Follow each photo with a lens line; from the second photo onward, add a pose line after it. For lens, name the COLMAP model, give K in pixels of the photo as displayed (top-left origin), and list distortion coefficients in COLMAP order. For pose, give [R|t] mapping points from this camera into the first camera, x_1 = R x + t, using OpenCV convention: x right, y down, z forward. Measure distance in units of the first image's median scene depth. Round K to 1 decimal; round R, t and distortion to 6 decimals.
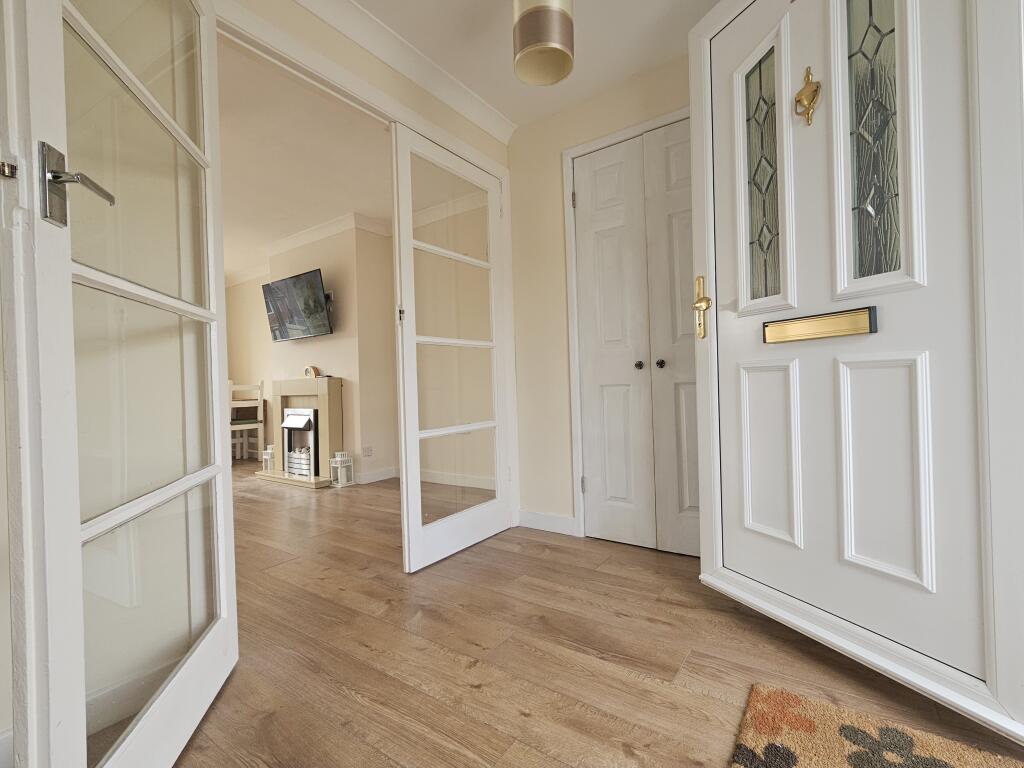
lens RADIAL K [[432.2, 0, 512.0], [0, 432.2, 384.0], [0, 0, 1]] dist [0.000361, -0.000265]
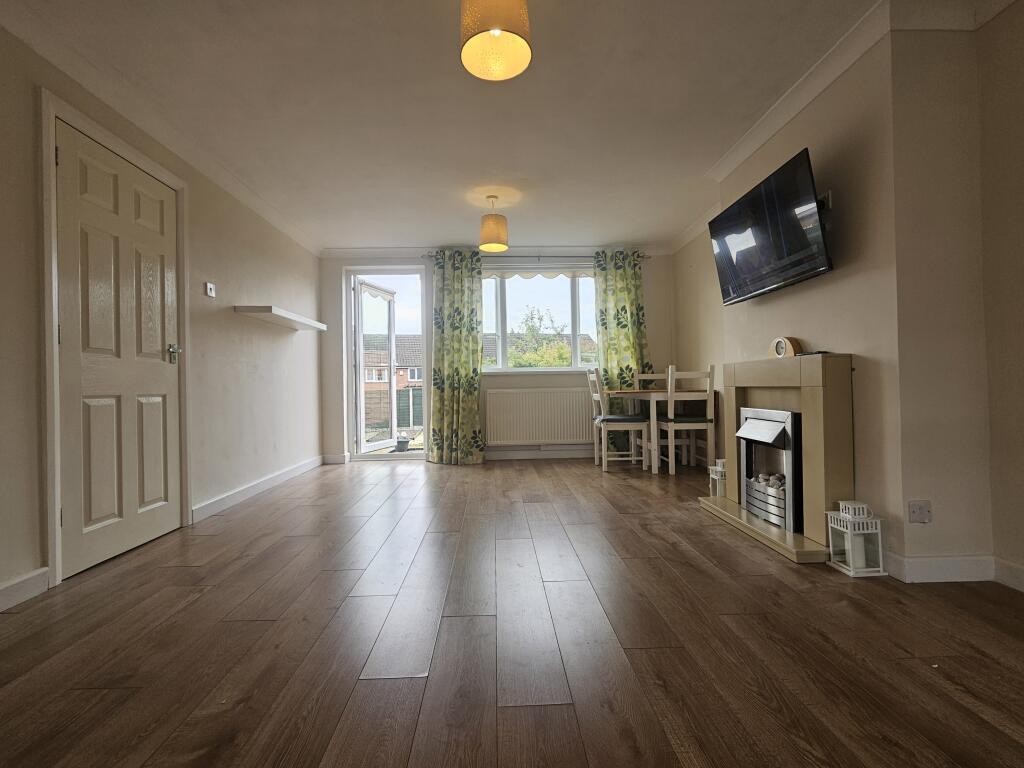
lens RADIAL K [[432.2, 0, 512.0], [0, 432.2, 384.0], [0, 0, 1]] dist [0.000361, -0.000265]
pose [[0.553000, 0.013575, -0.833071, -0.190981], [0.008867, 0.999715, 0.022177, 0.006028], [0.833134, -0.019650, 0.552722, 0.383082]]
